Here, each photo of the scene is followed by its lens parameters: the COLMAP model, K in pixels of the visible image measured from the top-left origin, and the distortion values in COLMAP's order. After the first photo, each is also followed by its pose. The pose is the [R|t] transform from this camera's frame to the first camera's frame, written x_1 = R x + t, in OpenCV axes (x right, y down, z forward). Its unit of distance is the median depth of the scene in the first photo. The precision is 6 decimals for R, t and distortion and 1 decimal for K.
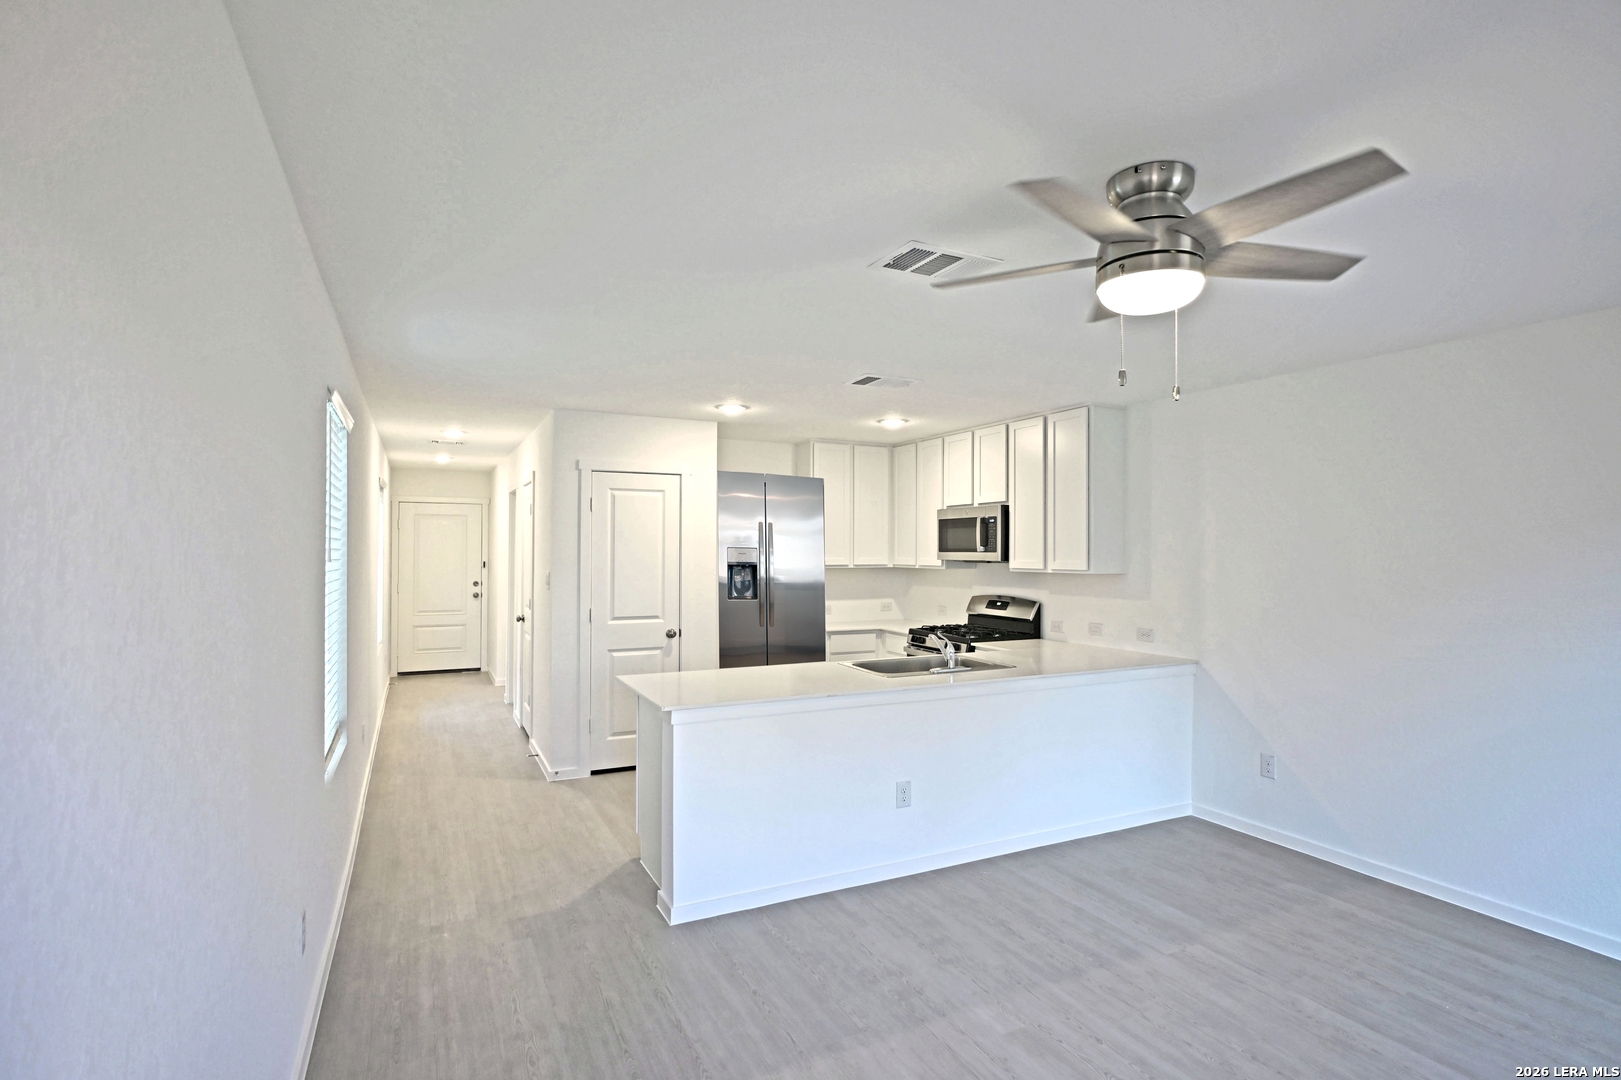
lens RADIAL K [[825.9, 0, 810.5], [0, 825.9, 540.0], [0, 0, 1]] dist [0.001890, 0.001572]
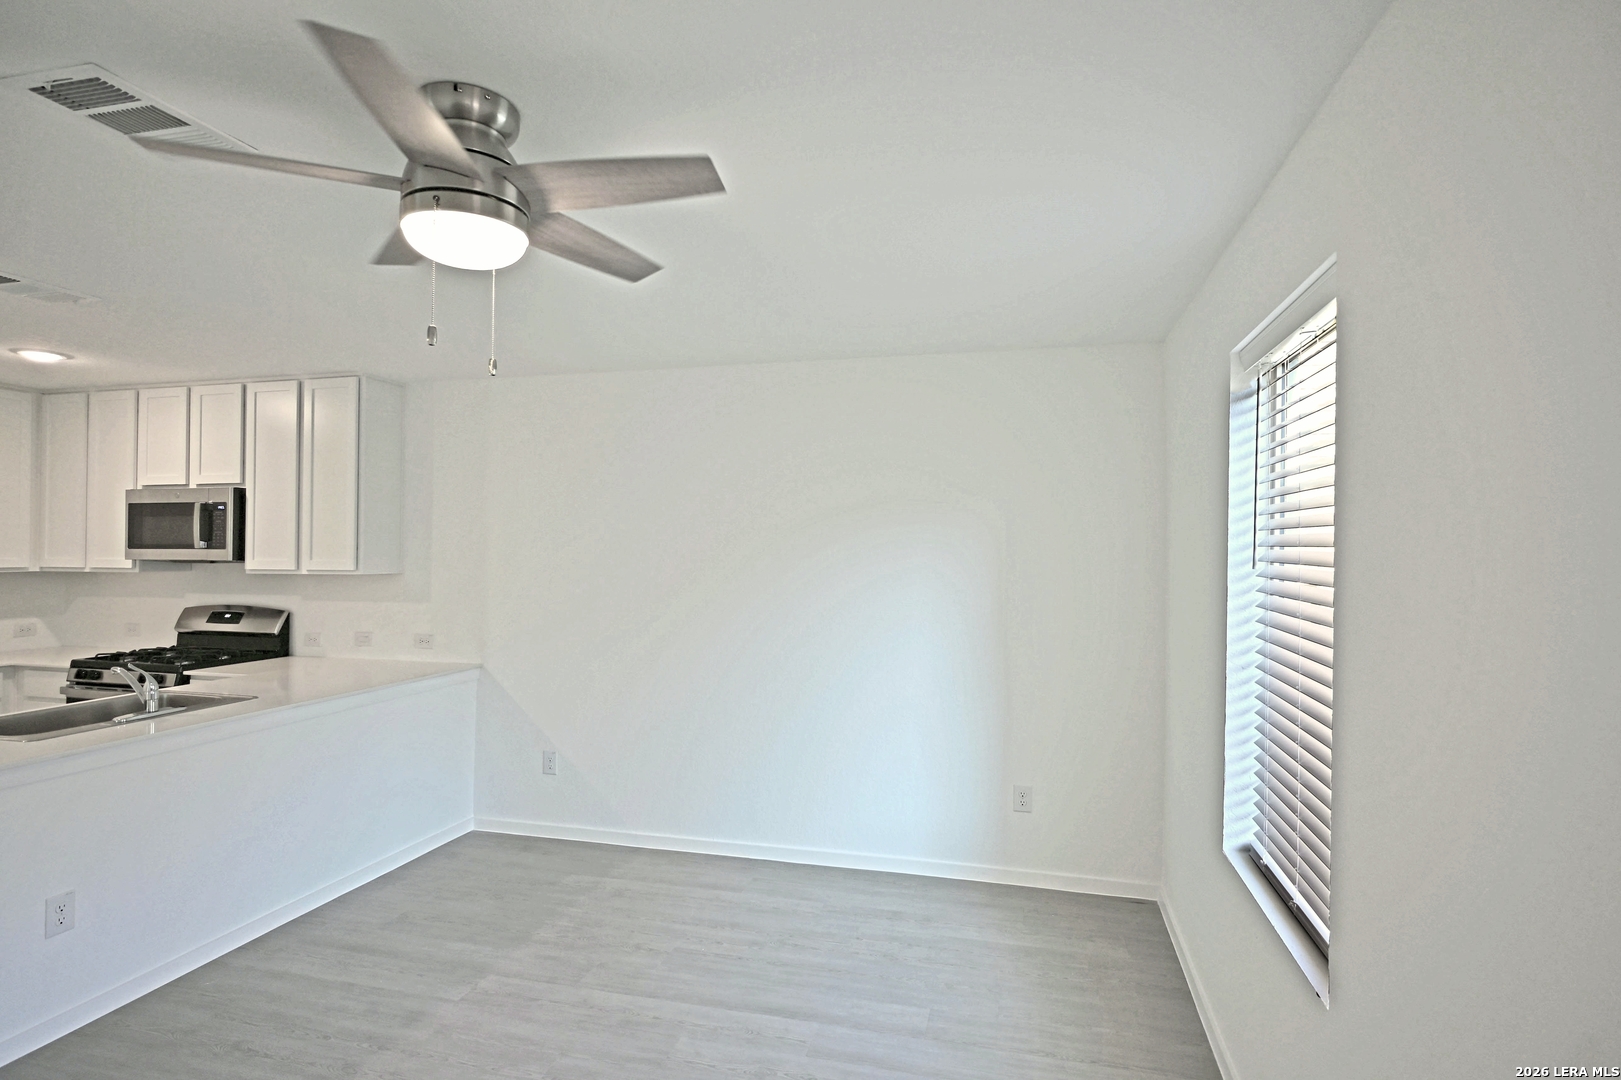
lens RADIAL K [[825.9, 0, 810.5], [0, 825.9, 540.0], [0, 0, 1]] dist [0.001890, 0.001572]
pose [[0.657490, 0.008571, 0.753414, 0.004909], [-0.011308, 0.999935, -0.001507, 0.001649], [-0.753378, -0.007528, 0.657544, 0.105802]]
